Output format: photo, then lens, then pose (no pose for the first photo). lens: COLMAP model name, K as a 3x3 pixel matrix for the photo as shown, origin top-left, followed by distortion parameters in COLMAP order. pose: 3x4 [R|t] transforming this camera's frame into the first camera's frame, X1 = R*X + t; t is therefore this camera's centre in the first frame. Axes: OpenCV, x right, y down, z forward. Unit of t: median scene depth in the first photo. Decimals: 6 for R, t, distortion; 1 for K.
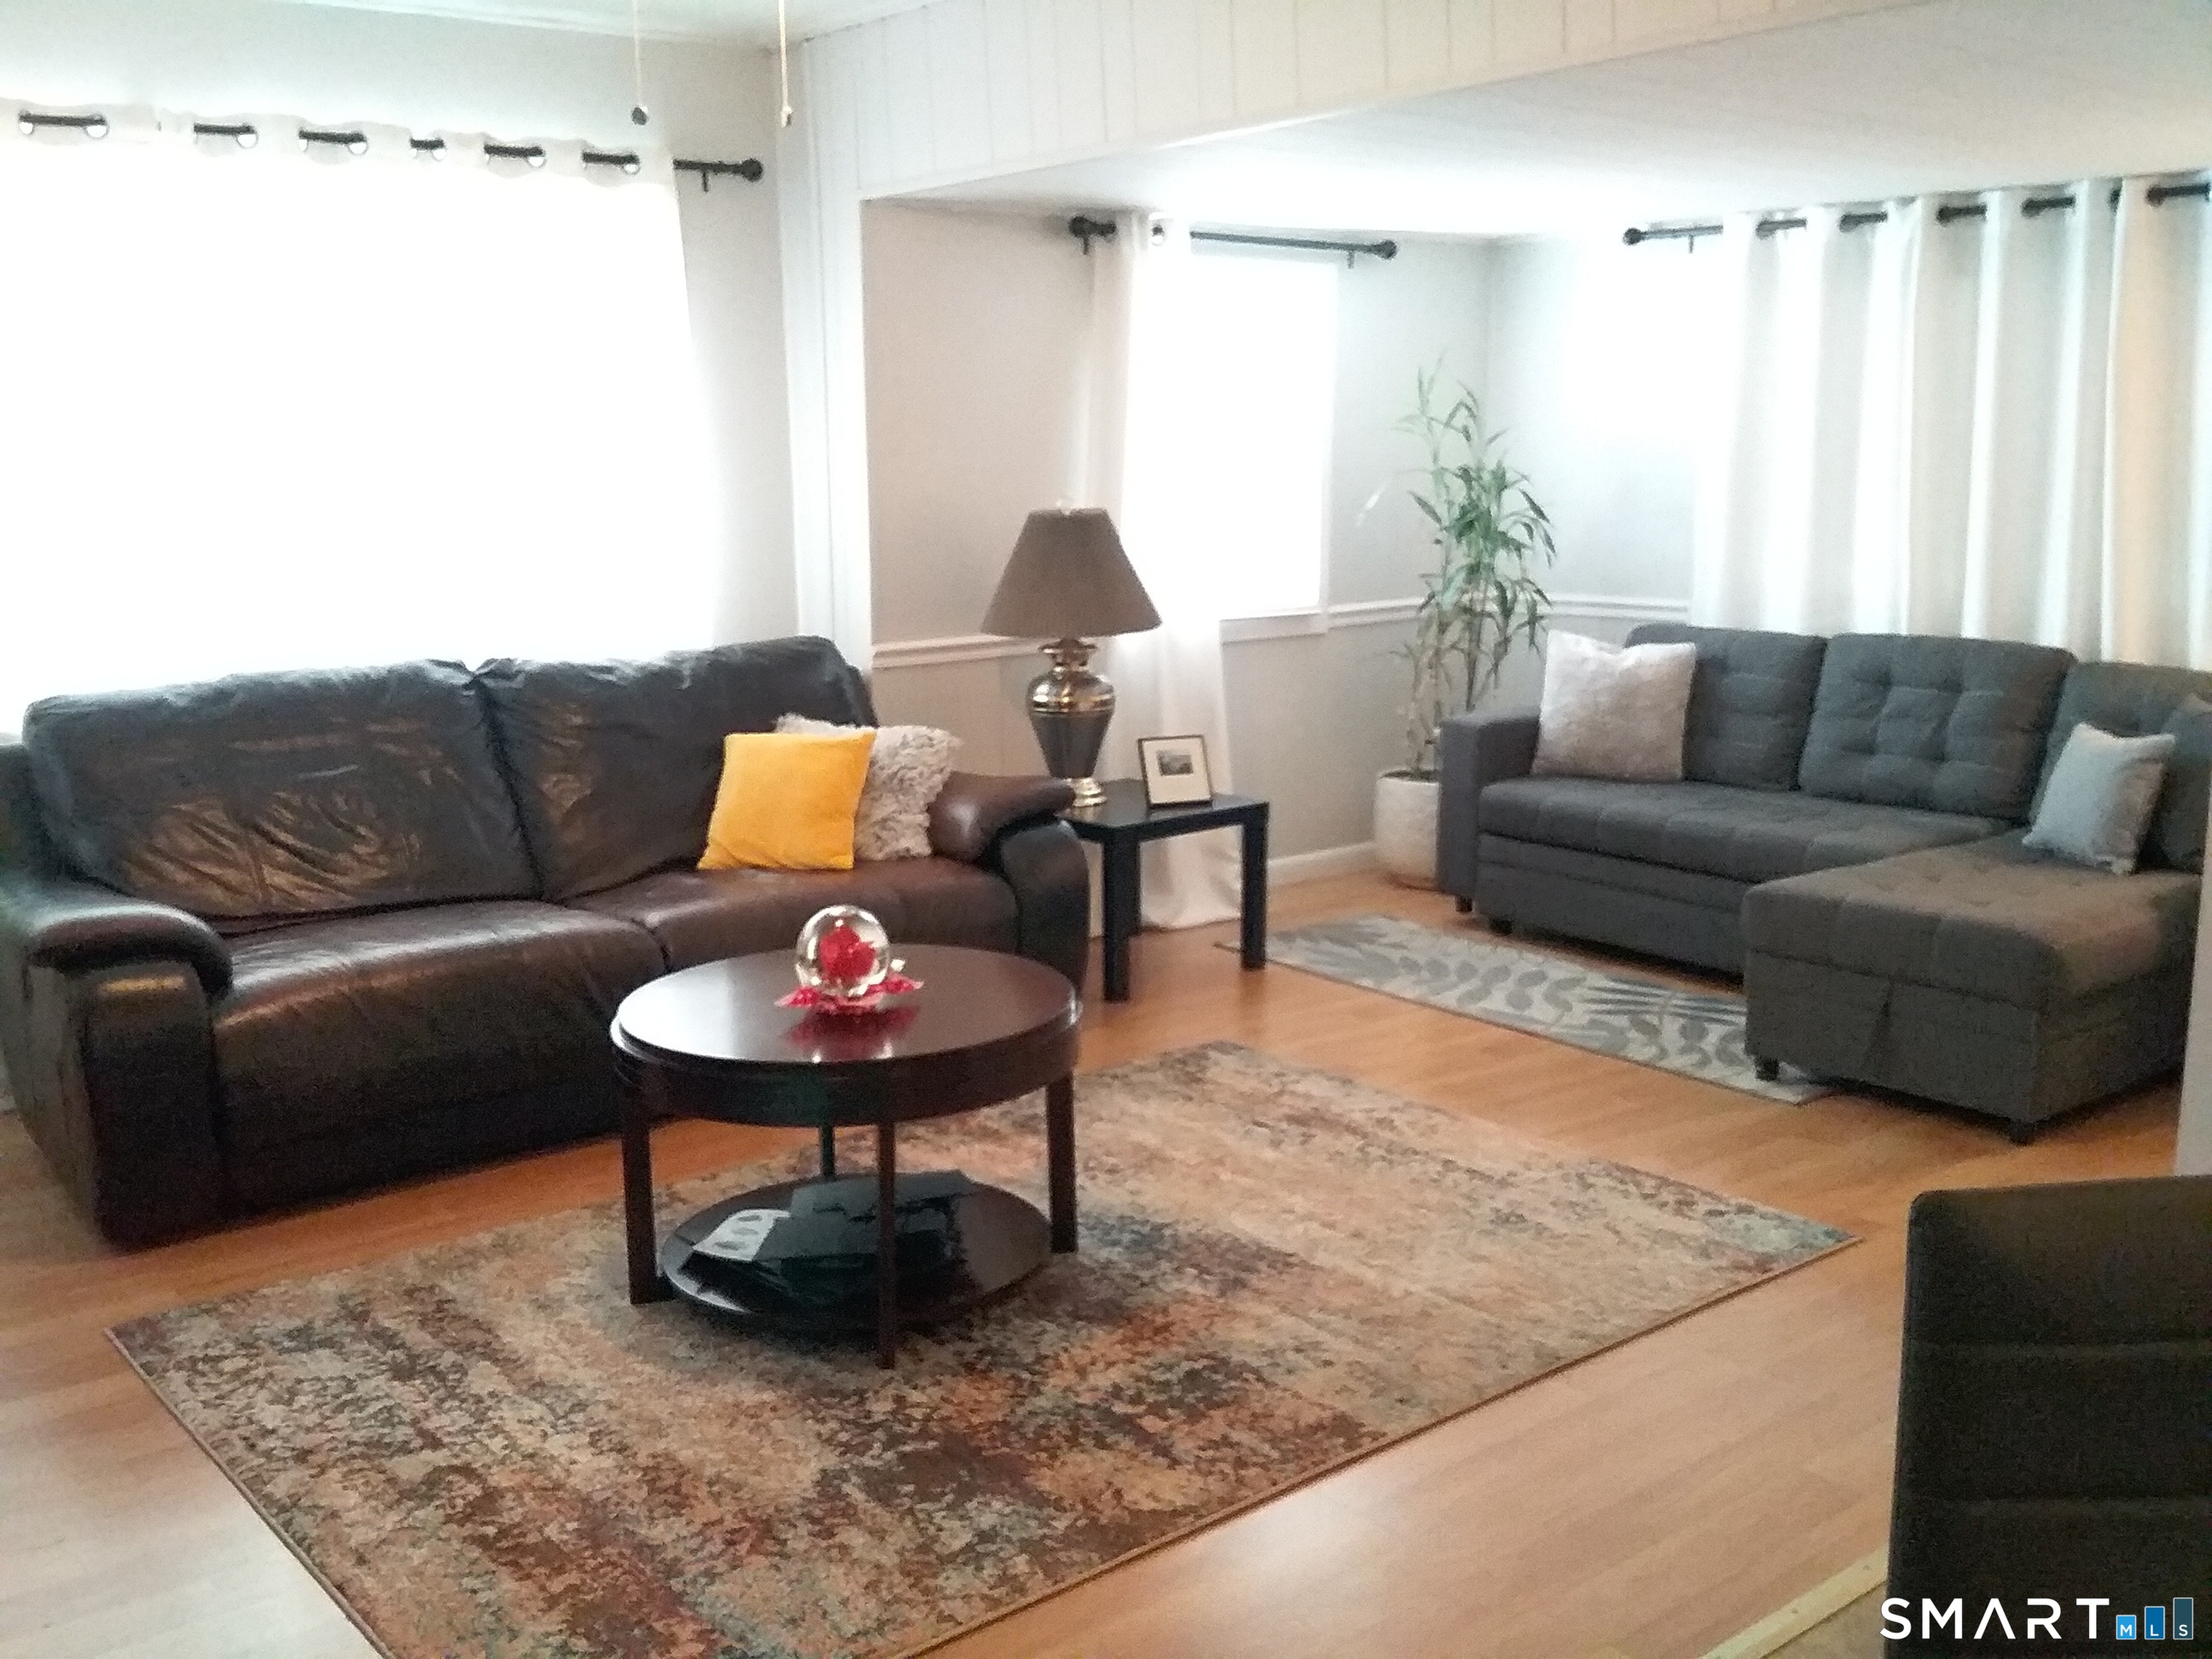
lens RADIAL K [[2035.1, 0, 1108.3], [0, 2035.1, 828.0], [0, 0, 1]] dist [0.002110, 0.000000]
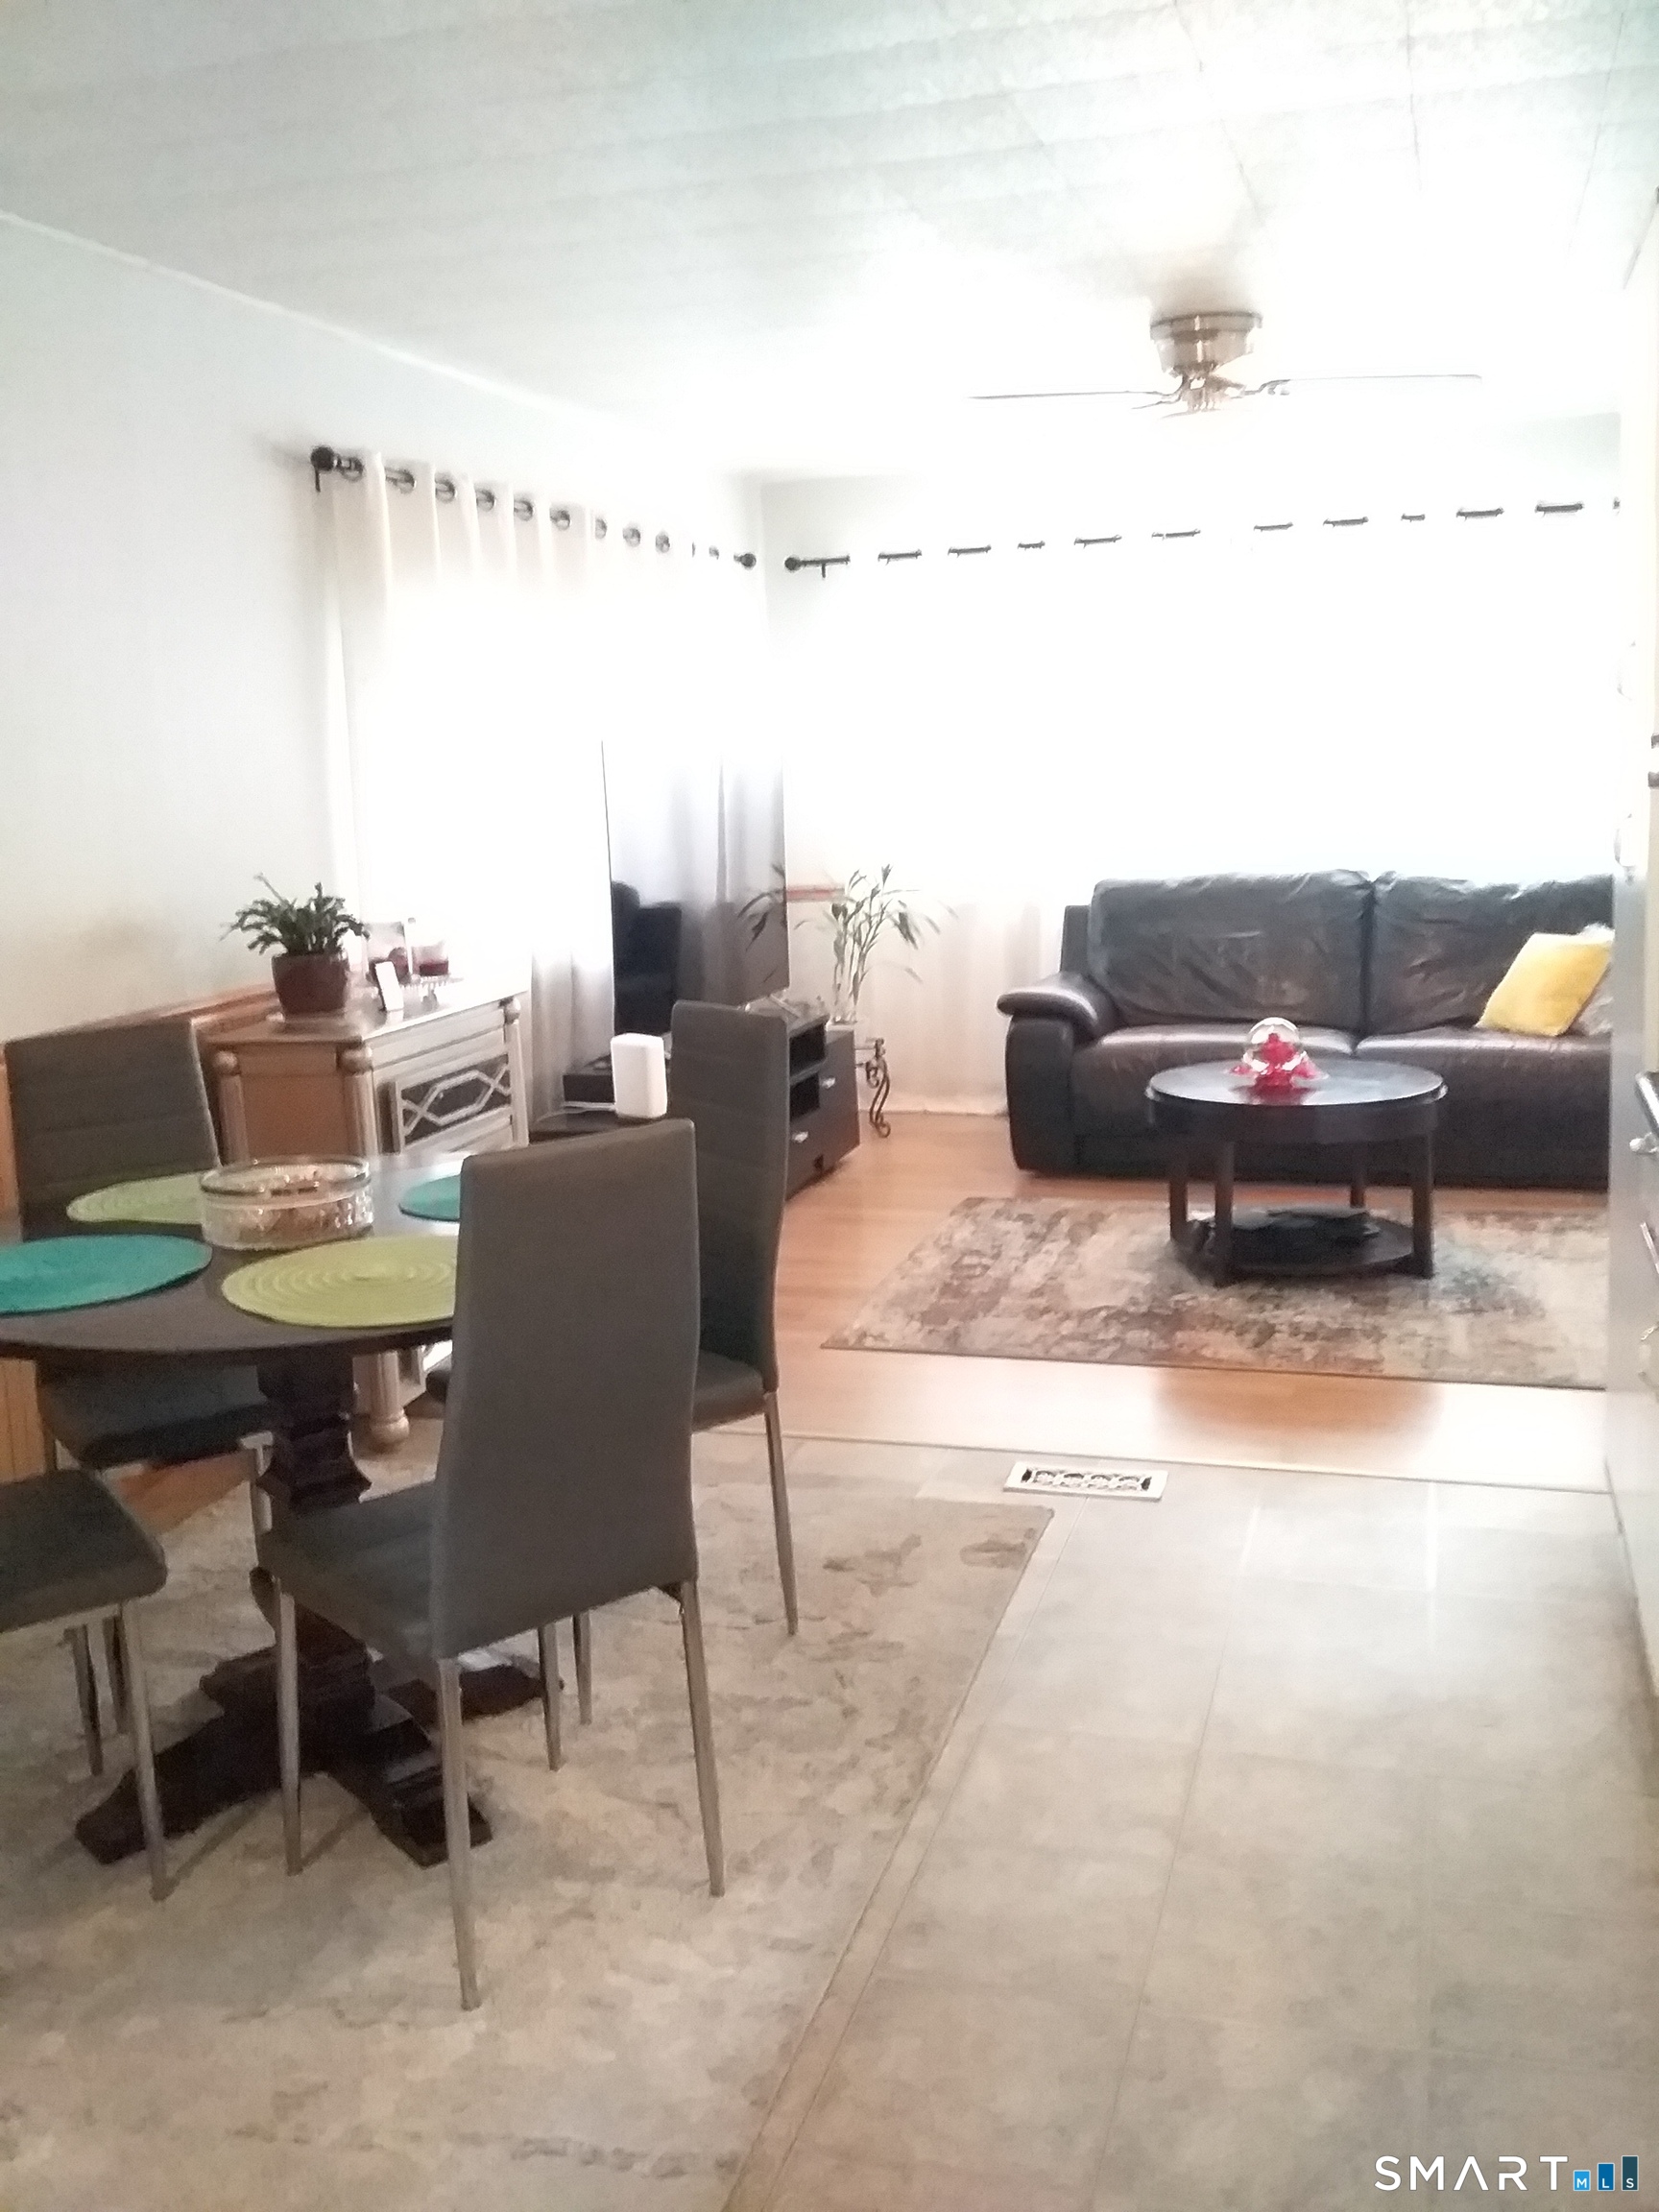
lens RADIAL K [[2035.1, 0, 827.1], [0, 2035.1, 1107.1], [0, 0, 1]] dist [0.002110, 0.000000]
pose [[0.555798, 0.134917, -0.820296, 1.102944], [-0.124407, 0.989130, 0.078393, 0.032520], [0.821956, 0.058480, 0.566541, -0.212115]]
